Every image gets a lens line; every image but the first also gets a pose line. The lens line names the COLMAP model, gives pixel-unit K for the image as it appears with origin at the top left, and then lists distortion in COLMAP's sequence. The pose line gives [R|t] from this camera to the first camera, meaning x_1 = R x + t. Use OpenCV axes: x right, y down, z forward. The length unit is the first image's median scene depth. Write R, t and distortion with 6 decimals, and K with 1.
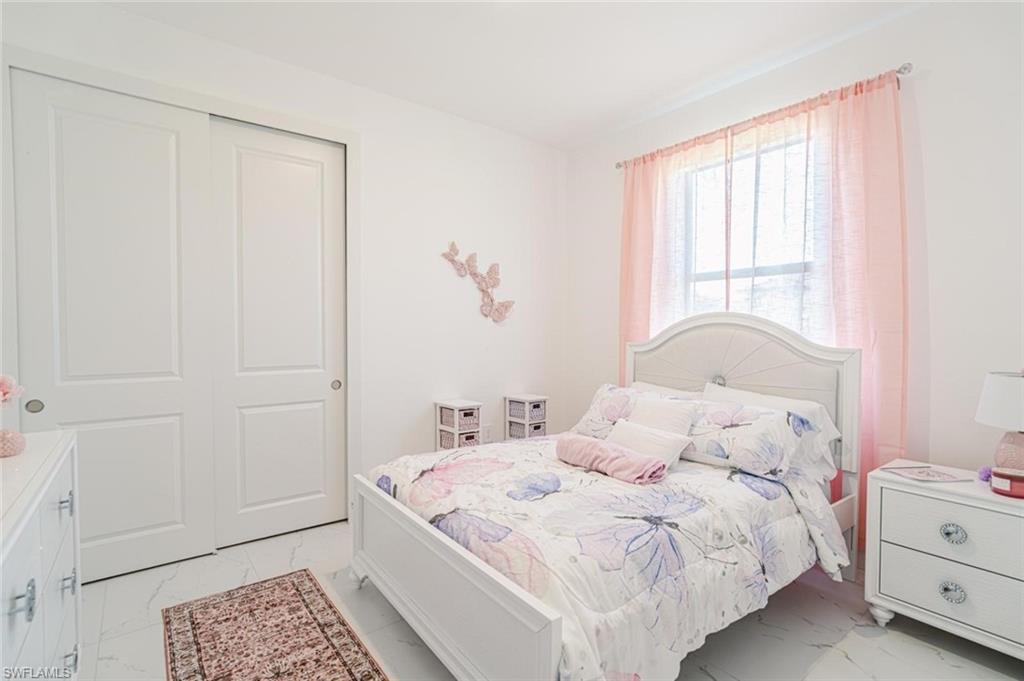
lens RADIAL K [[482.7, 0, 513.0], [0, 482.7, 337.5], [0, 0, 1]] dist [-0.012753, 0.004715]
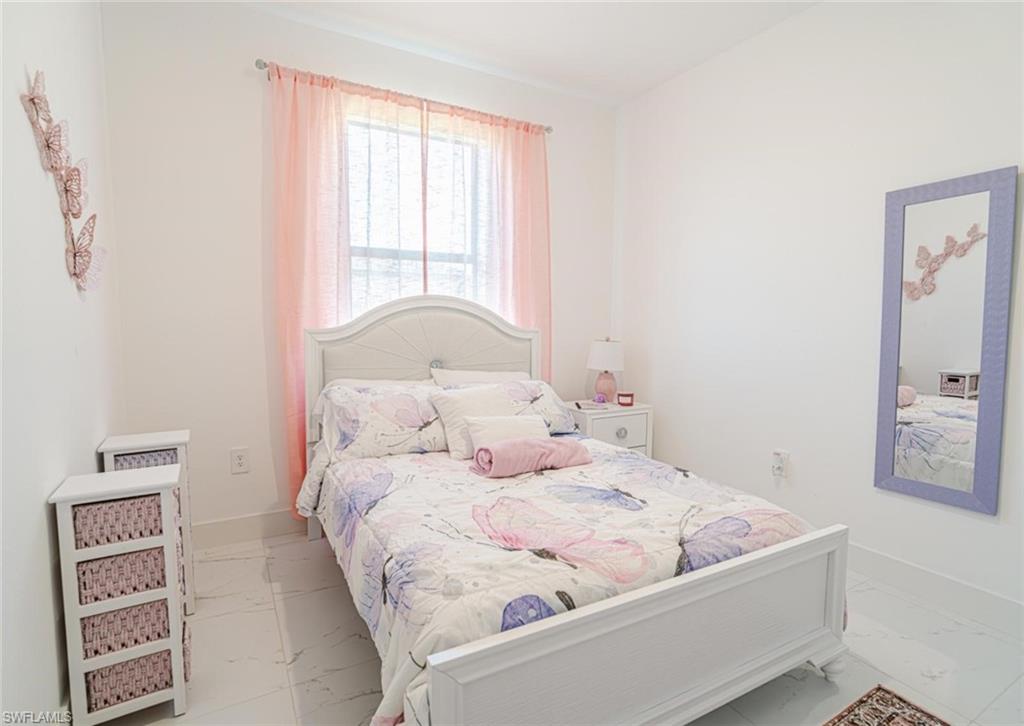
lens RADIAL K [[513.9, 0, 512.5], [0, 513.9, 359.1], [0, 0, 1]] dist [-0.006061, -0.000494]
pose [[0.144756, -0.087490, 0.985592, -0.772310], [0.003597, 0.996123, 0.087896, -0.018589], [-0.989461, -0.009178, 0.144509, 0.909744]]
